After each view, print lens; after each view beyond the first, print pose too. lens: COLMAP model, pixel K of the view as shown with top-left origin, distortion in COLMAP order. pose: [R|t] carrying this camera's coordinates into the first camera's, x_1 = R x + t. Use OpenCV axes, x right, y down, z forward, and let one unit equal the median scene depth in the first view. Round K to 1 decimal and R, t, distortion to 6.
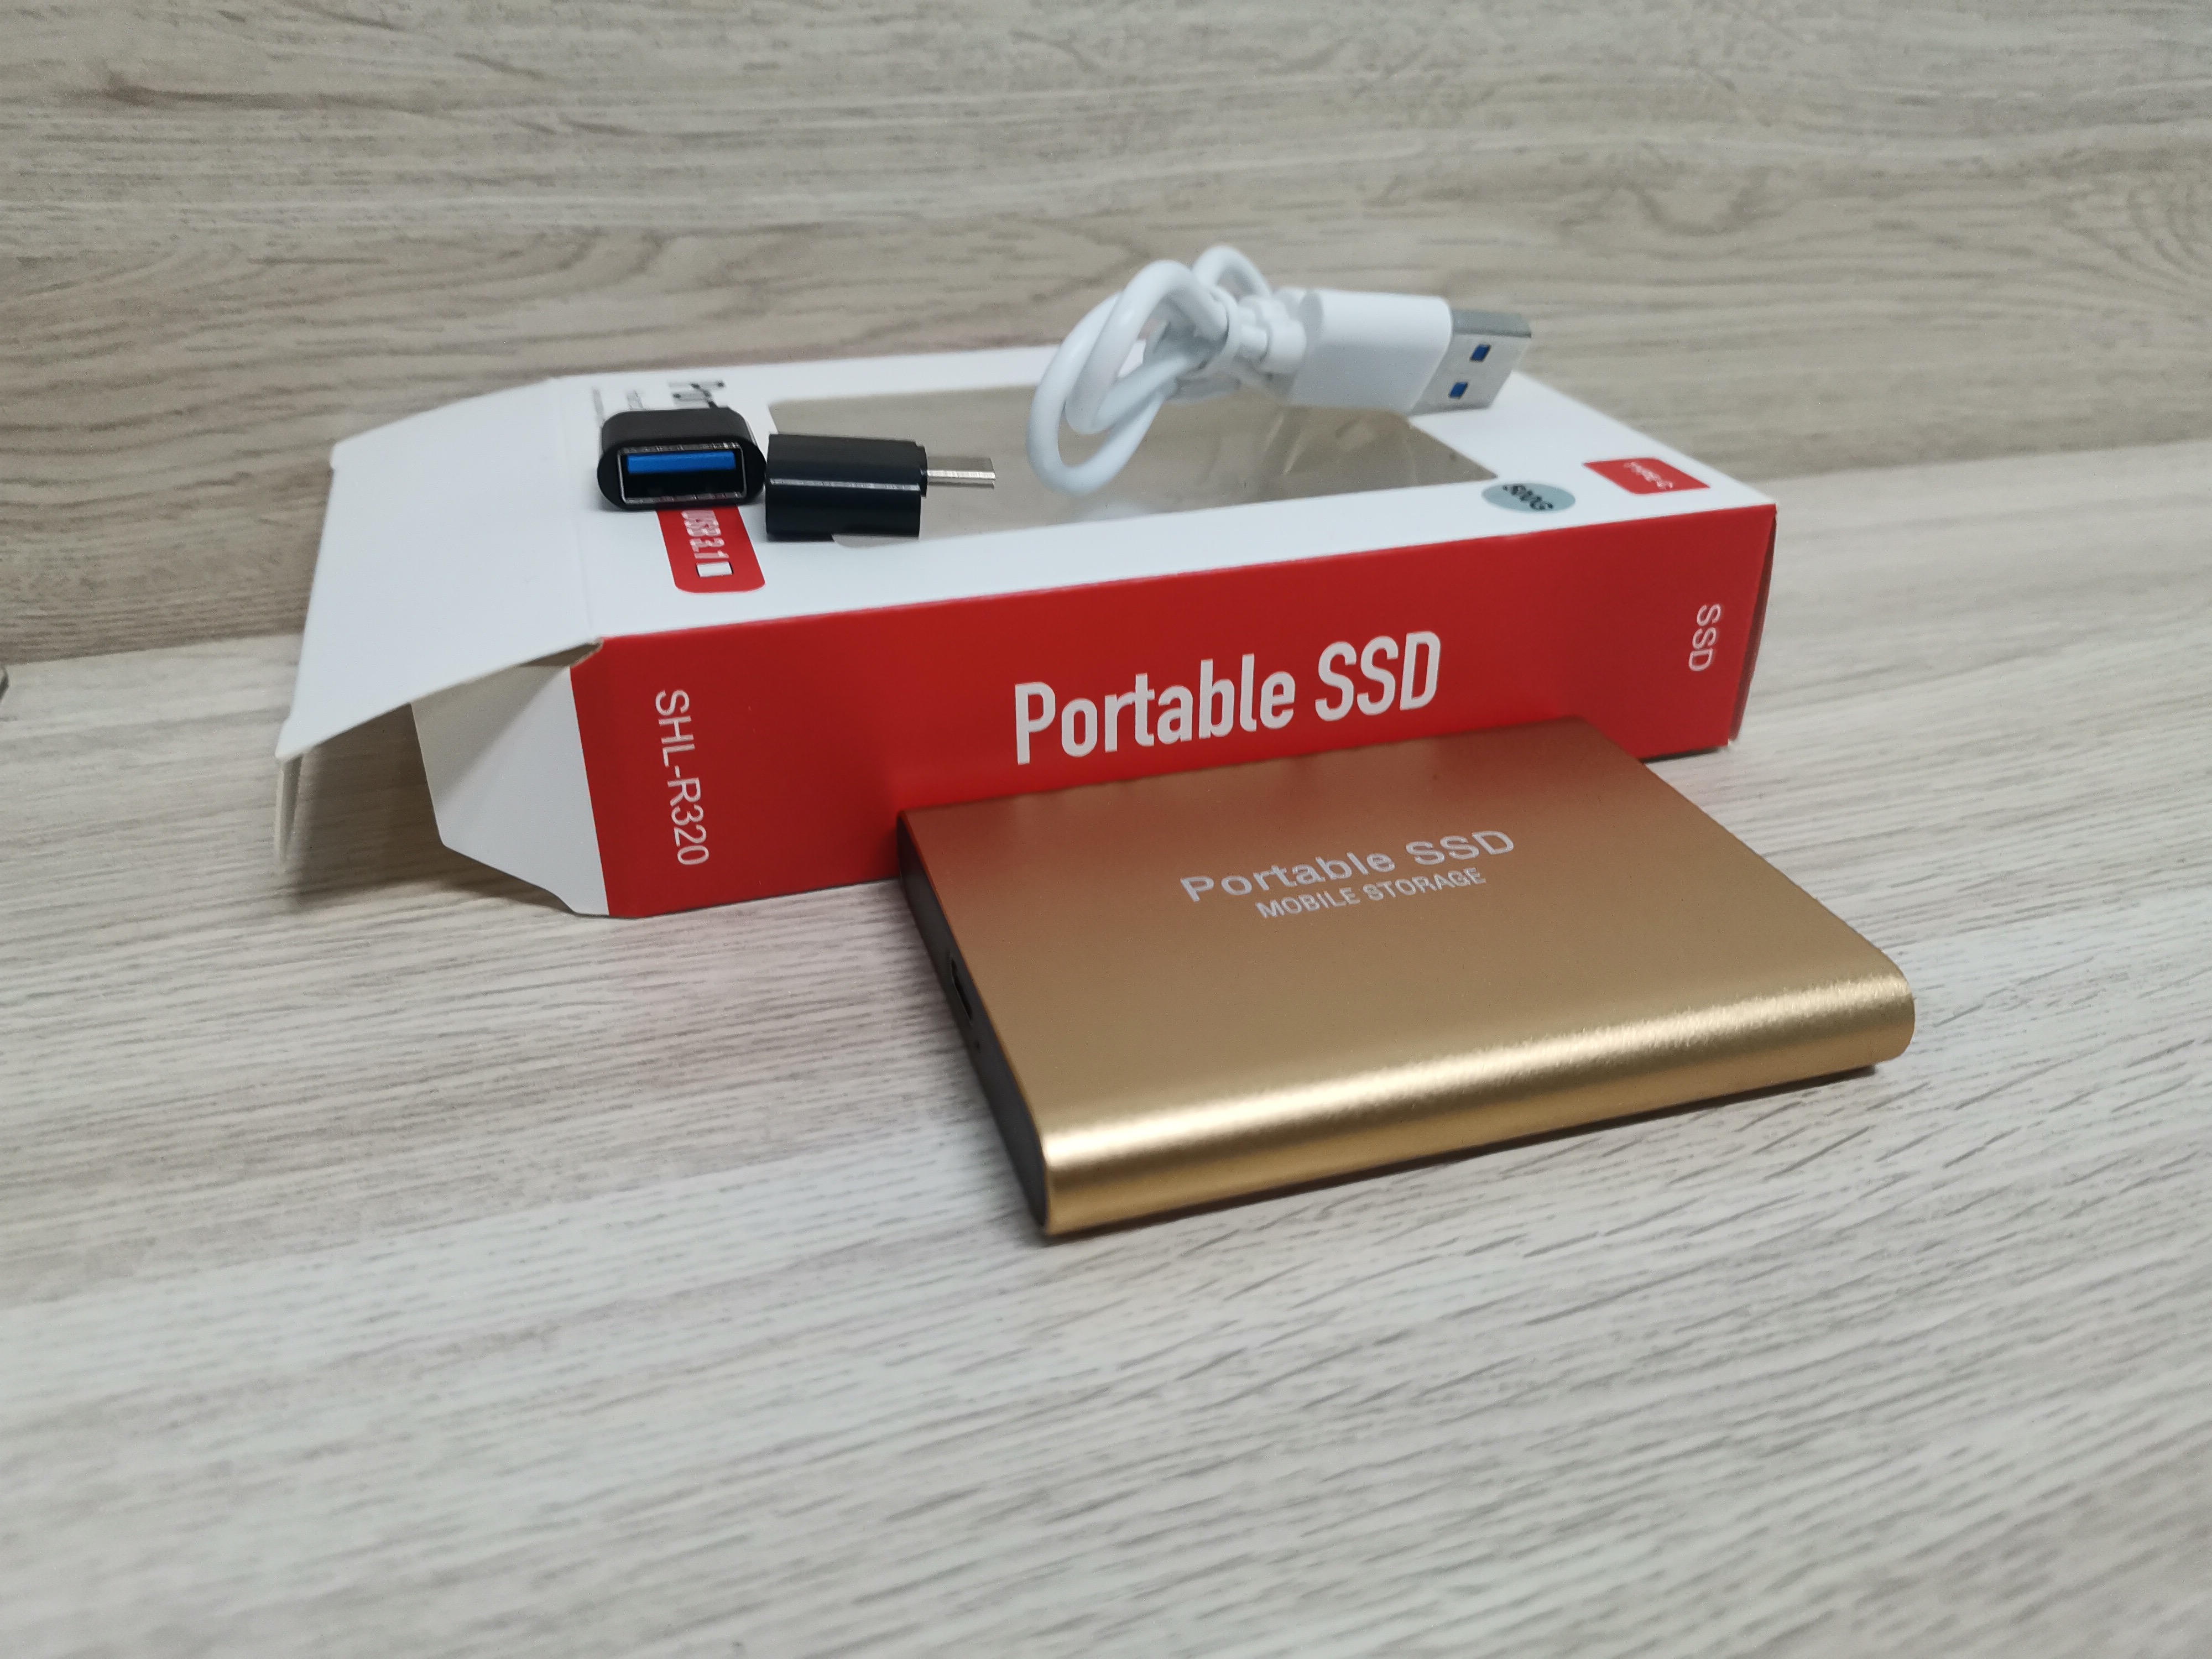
lens RADIAL K [[1651.6, 0, 1106.0], [0, 1651.6, 829.5], [0, 0, 1]] dist [-0.012920, -0.008263]
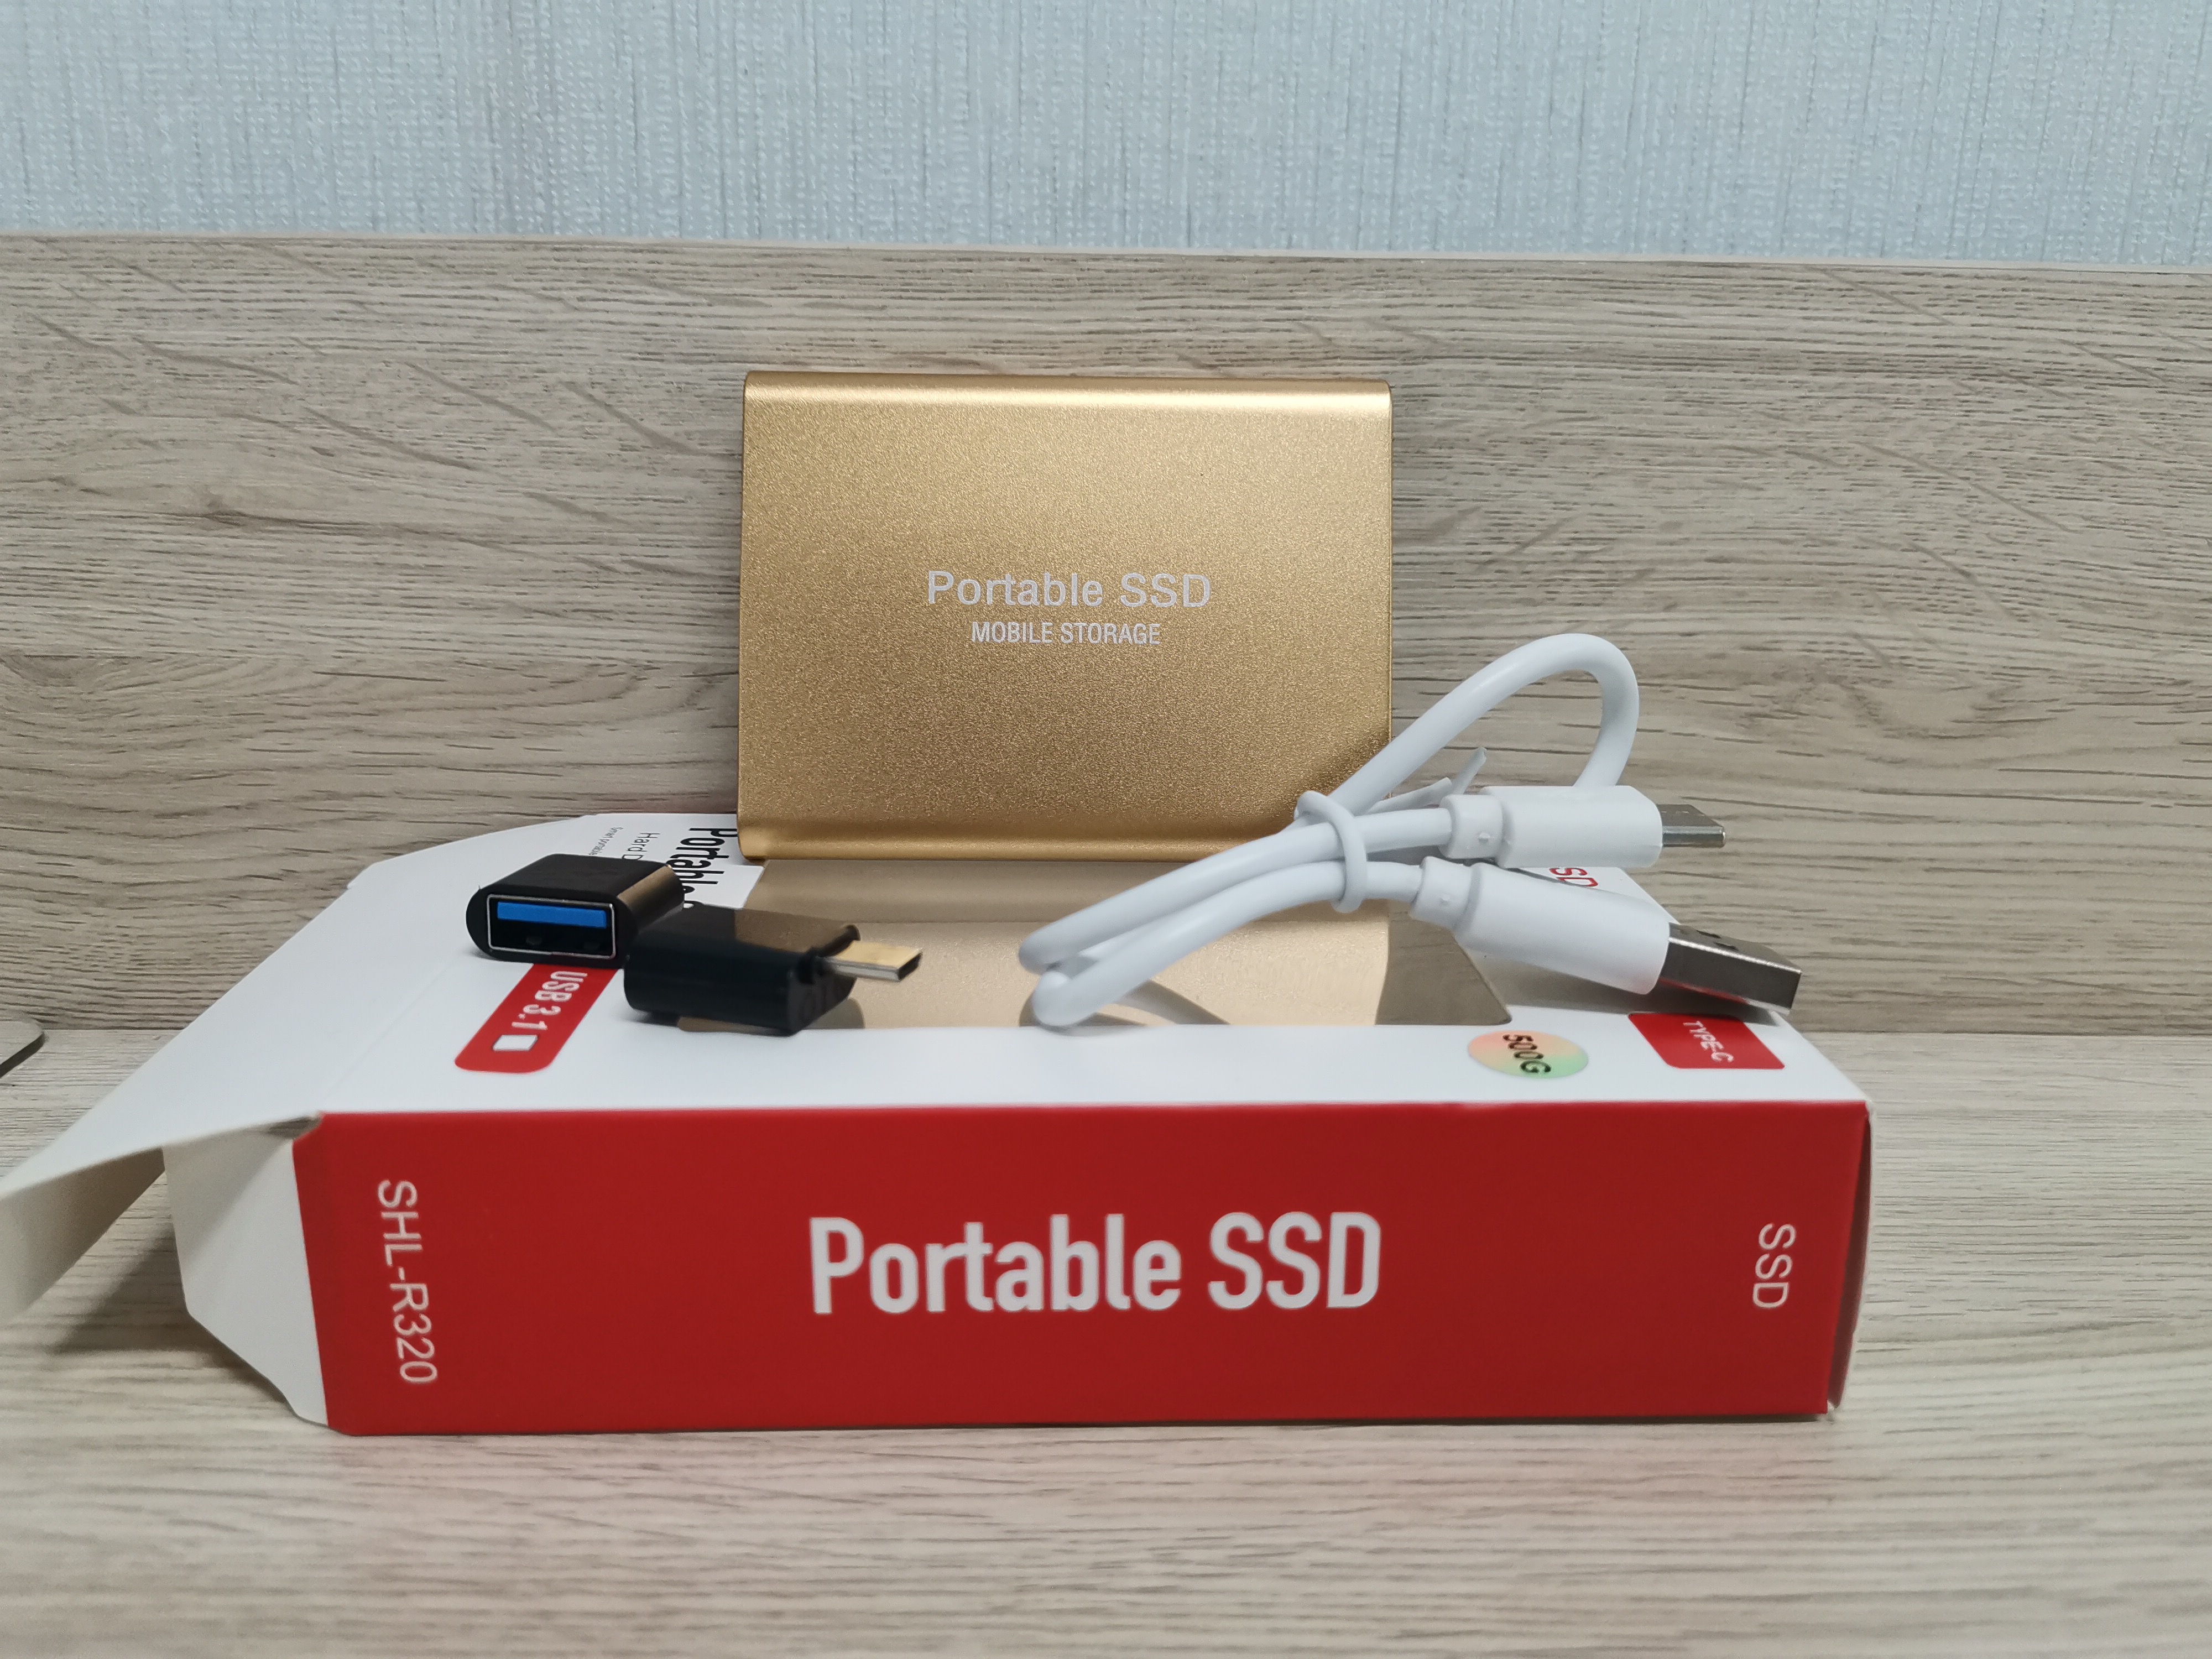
lens RADIAL K [[1690.2, 0, 1106.0], [0, 1690.2, 829.5], [0, 0, 1]] dist [0.076434, -0.148915]
pose [[0.963696, 0.083430, -0.253631, 0.244184], [-0.142025, 0.964567, -0.222352, -0.090039], [0.226093, 0.250302, 0.941398, 0.141983]]
